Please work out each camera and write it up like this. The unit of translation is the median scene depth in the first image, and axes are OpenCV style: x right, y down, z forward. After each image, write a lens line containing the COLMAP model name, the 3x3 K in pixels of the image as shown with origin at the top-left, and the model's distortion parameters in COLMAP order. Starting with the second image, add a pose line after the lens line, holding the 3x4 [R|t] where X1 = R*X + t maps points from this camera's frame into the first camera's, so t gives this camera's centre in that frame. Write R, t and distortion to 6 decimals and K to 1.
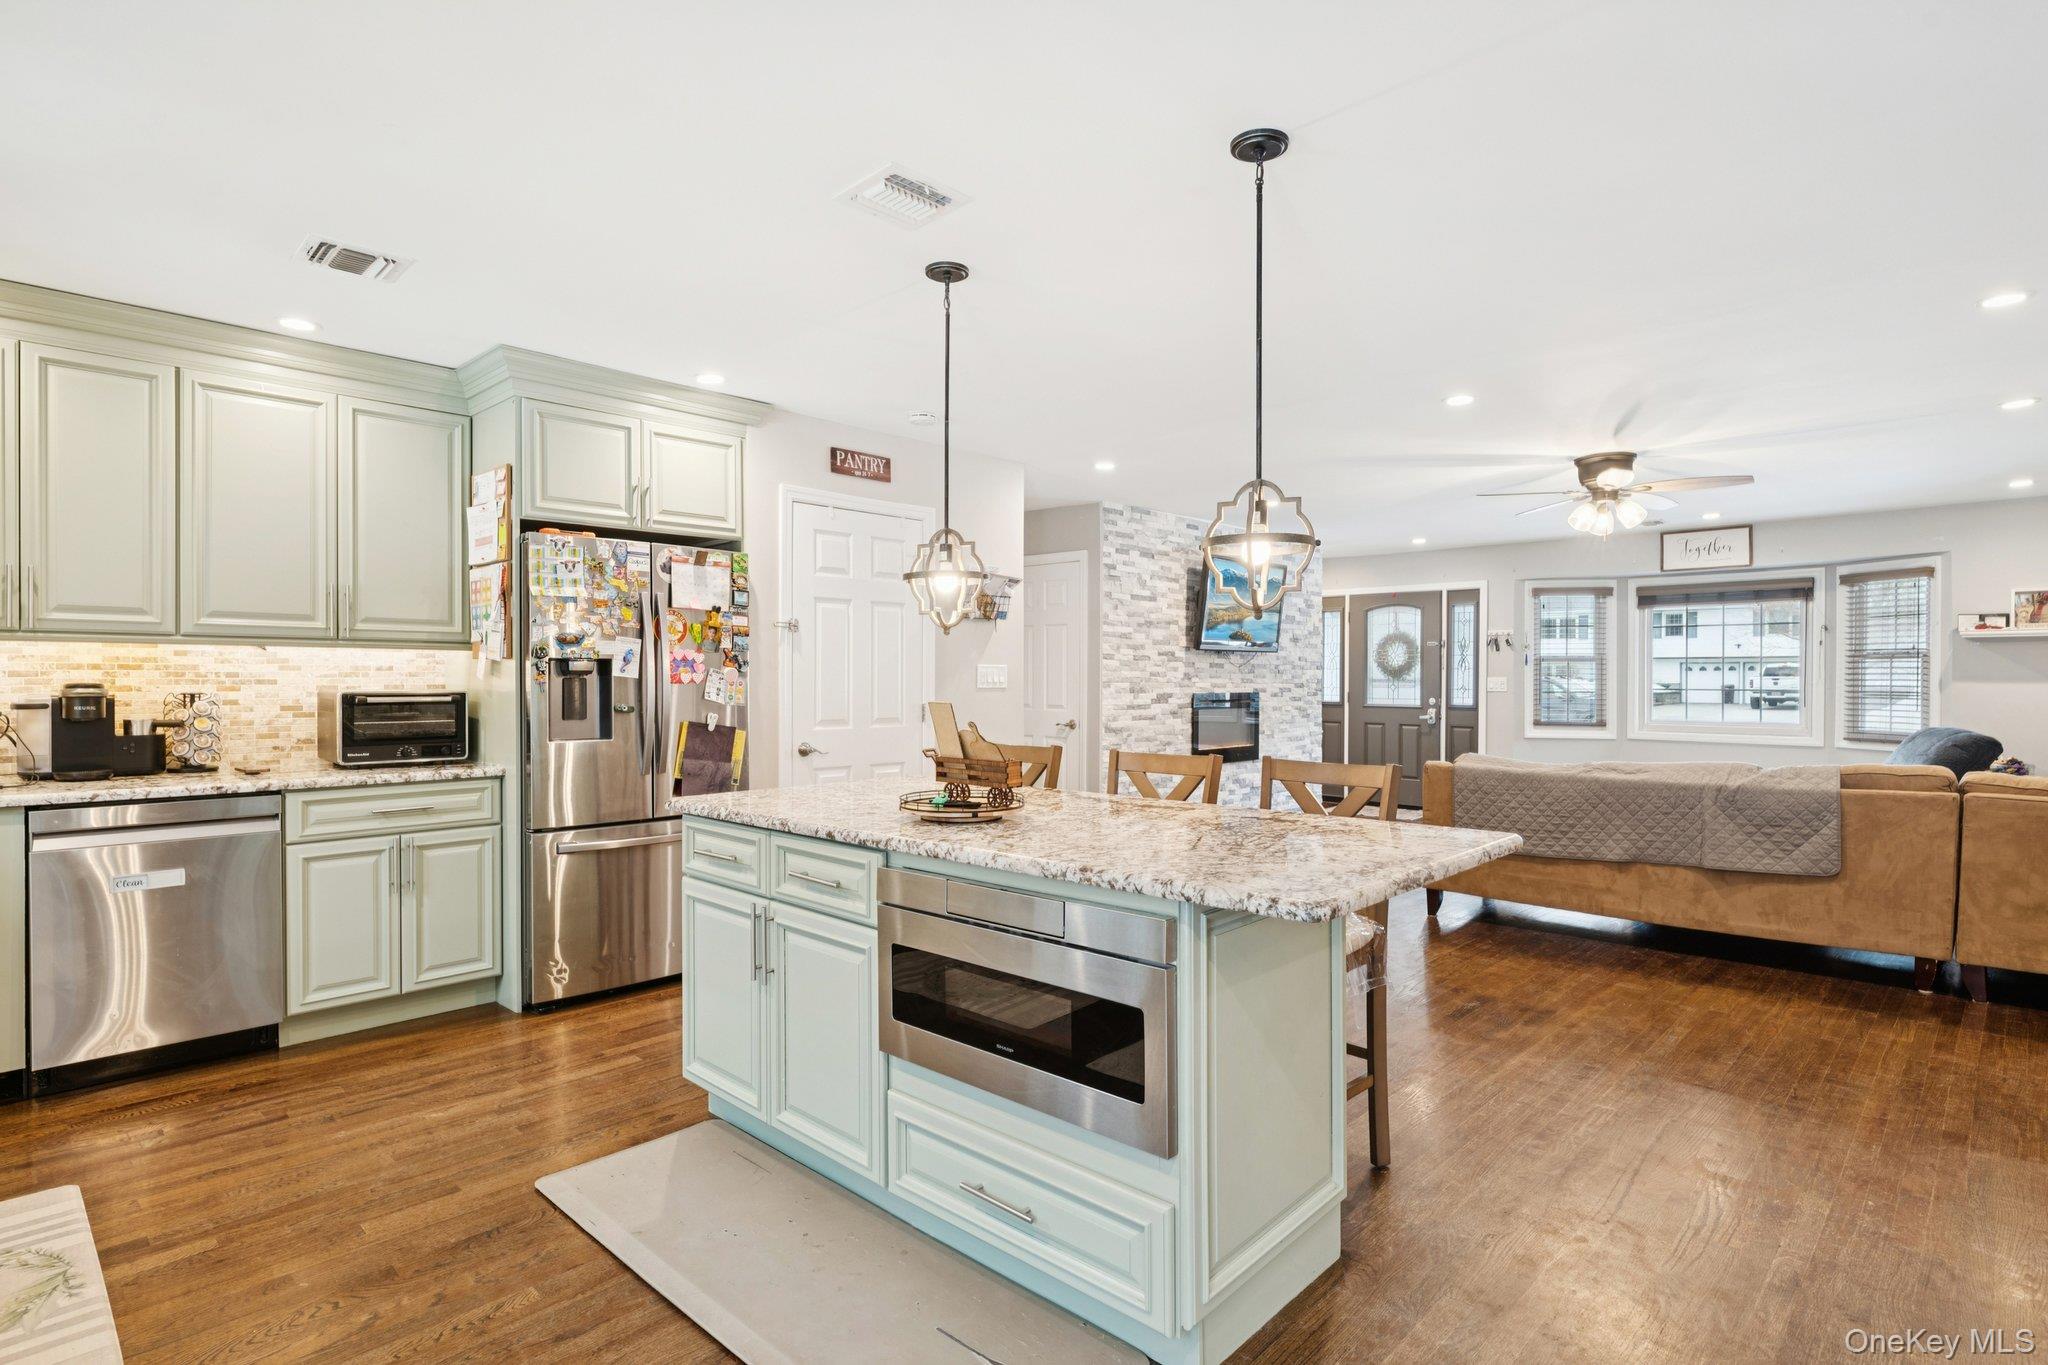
lens RADIAL K [[1038.5, 0, 1024.0], [0, 1038.5, 682.5], [0, 0, 1]] dist [0.008316, -0.002306]
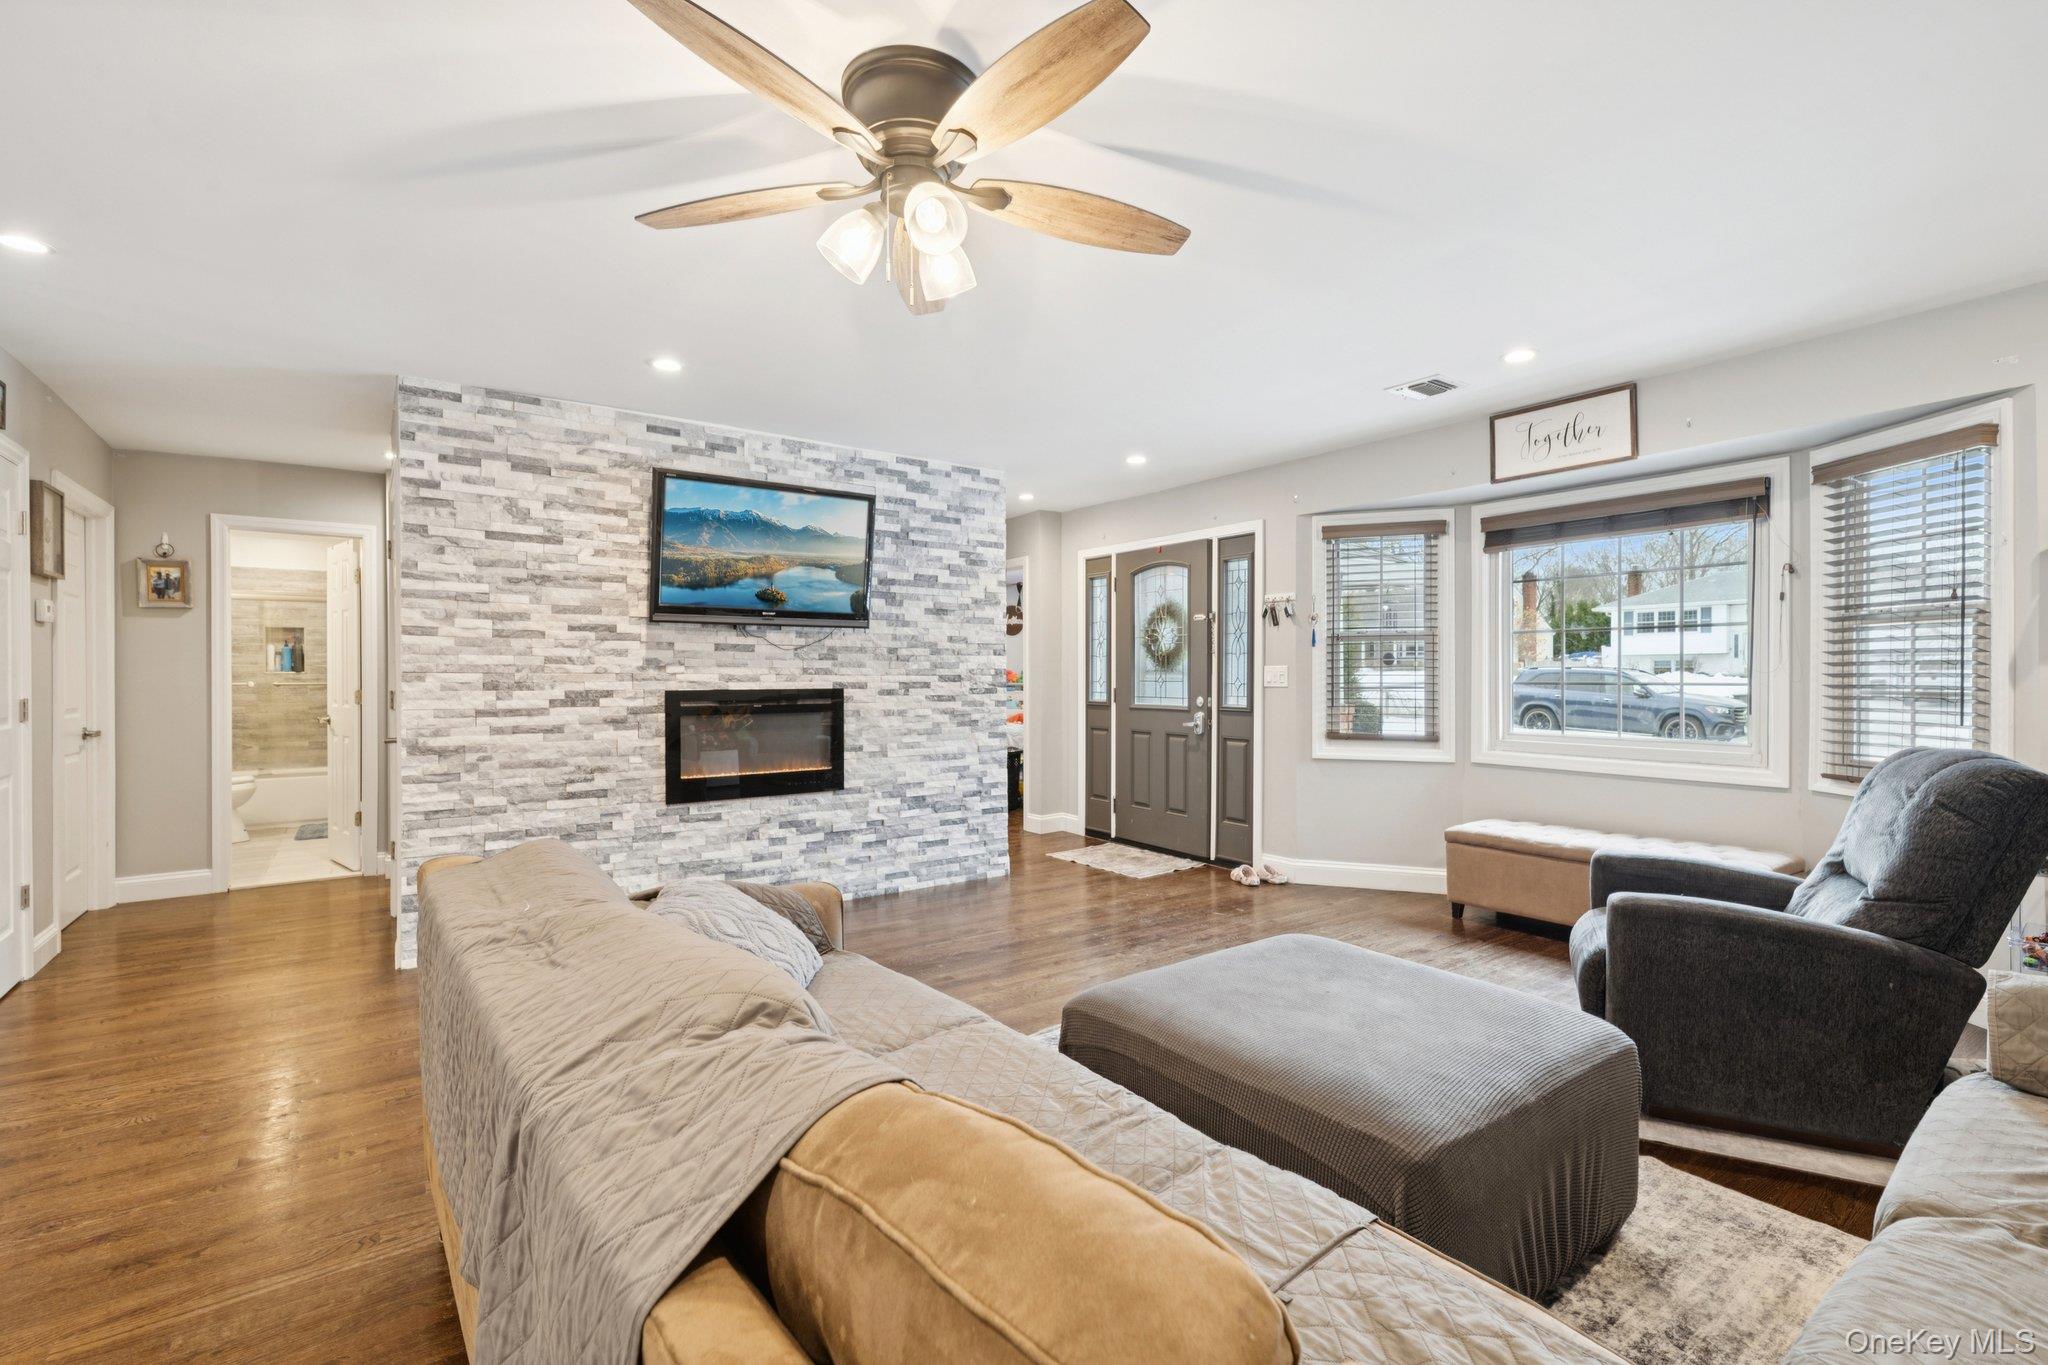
lens RADIAL K [[912.8, 0, 1025.3], [0, 912.8, 682.2], [0, 0, 1]] dist [0.006696, -0.004437]
pose [[0.984972, -0.002433, -0.172699, 0.500267], [0.002818, 0.999994, 0.001983, 0.005037], [0.172693, -0.002440, 0.984973, 0.505578]]
